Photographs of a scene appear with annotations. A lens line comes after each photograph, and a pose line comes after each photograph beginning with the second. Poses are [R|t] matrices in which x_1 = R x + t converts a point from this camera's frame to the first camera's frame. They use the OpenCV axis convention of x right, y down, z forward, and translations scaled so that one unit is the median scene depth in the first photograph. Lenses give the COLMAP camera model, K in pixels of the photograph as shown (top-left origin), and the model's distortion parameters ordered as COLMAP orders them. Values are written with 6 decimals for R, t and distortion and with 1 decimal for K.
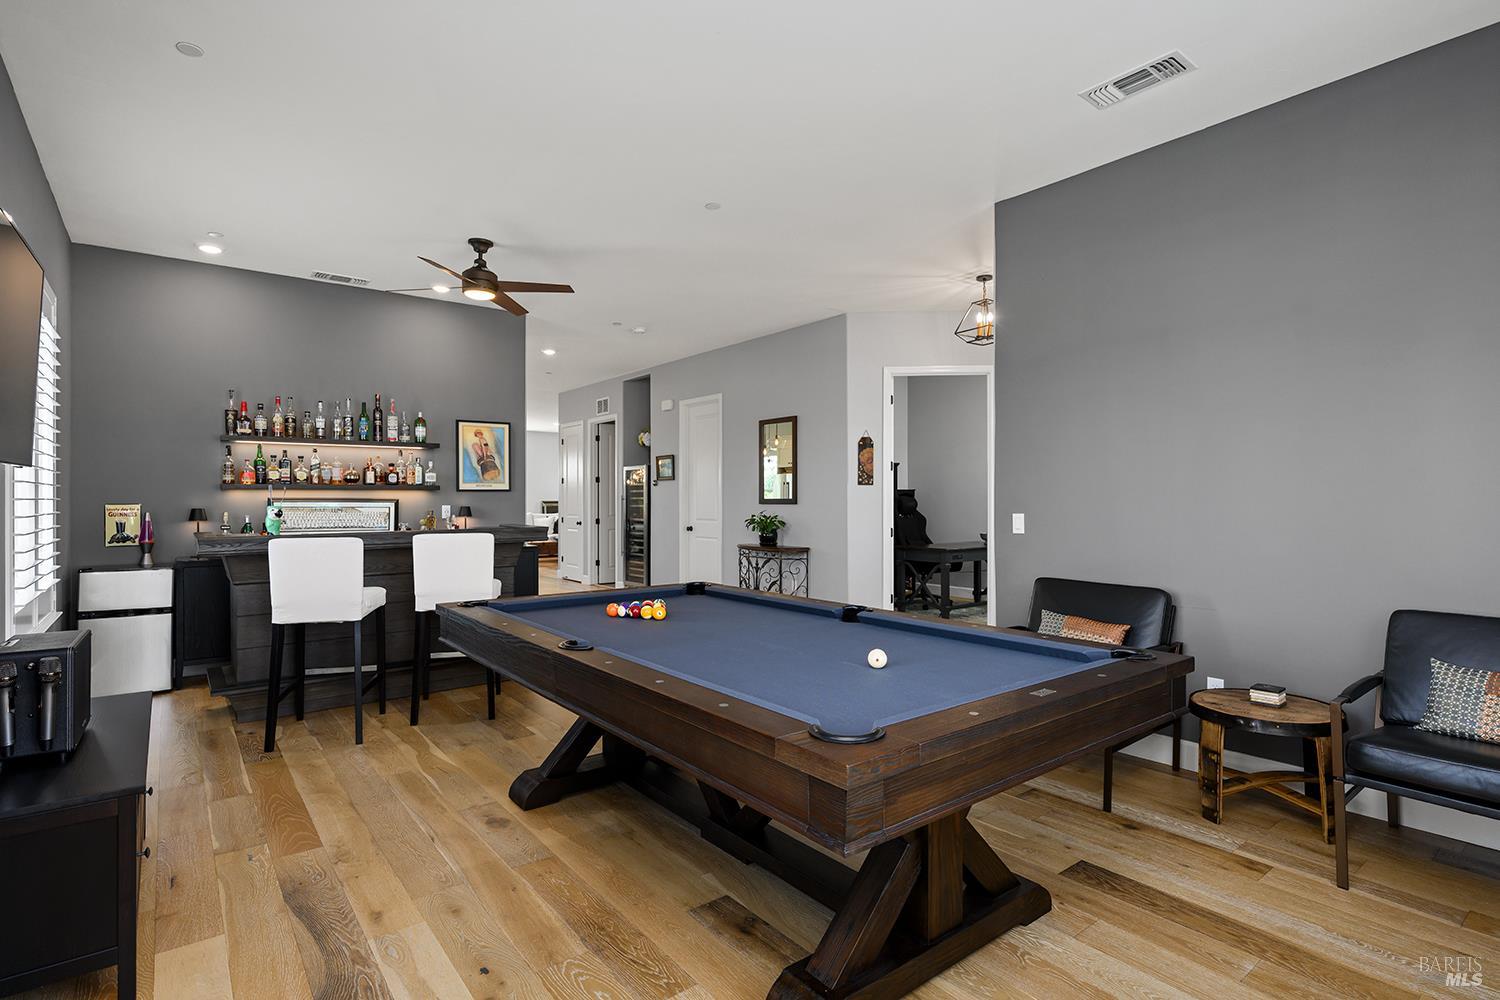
lens RADIAL K [[742.2, 0, 750.0], [0, 742.2, 500.0], [0, 0, 1]] dist [0.000543, -0.000010]
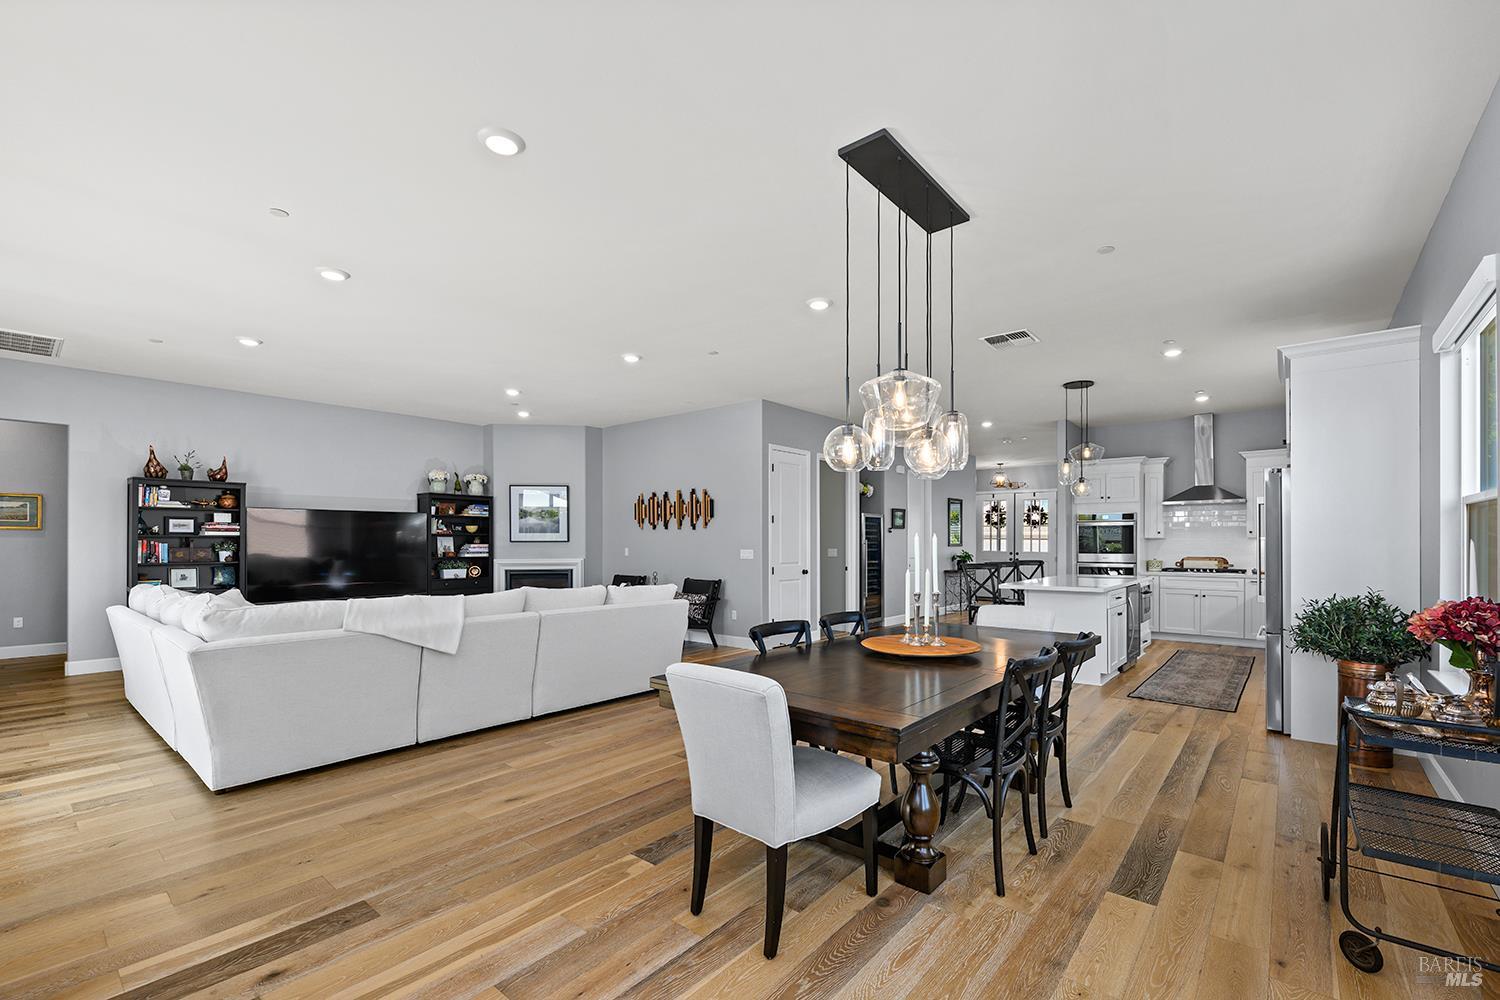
lens RADIAL K [[638.6, 0, 772.1], [0, 638.6, 541.7], [0, 0, 1]] dist [0.001344, 0.000036]
pose [[-0.216956, 0.002034, 0.976179, -1.584908], [0.000609, 0.999998, -0.001949, -0.003130], [-0.976181, 0.000172, -0.216957, 2.034736]]
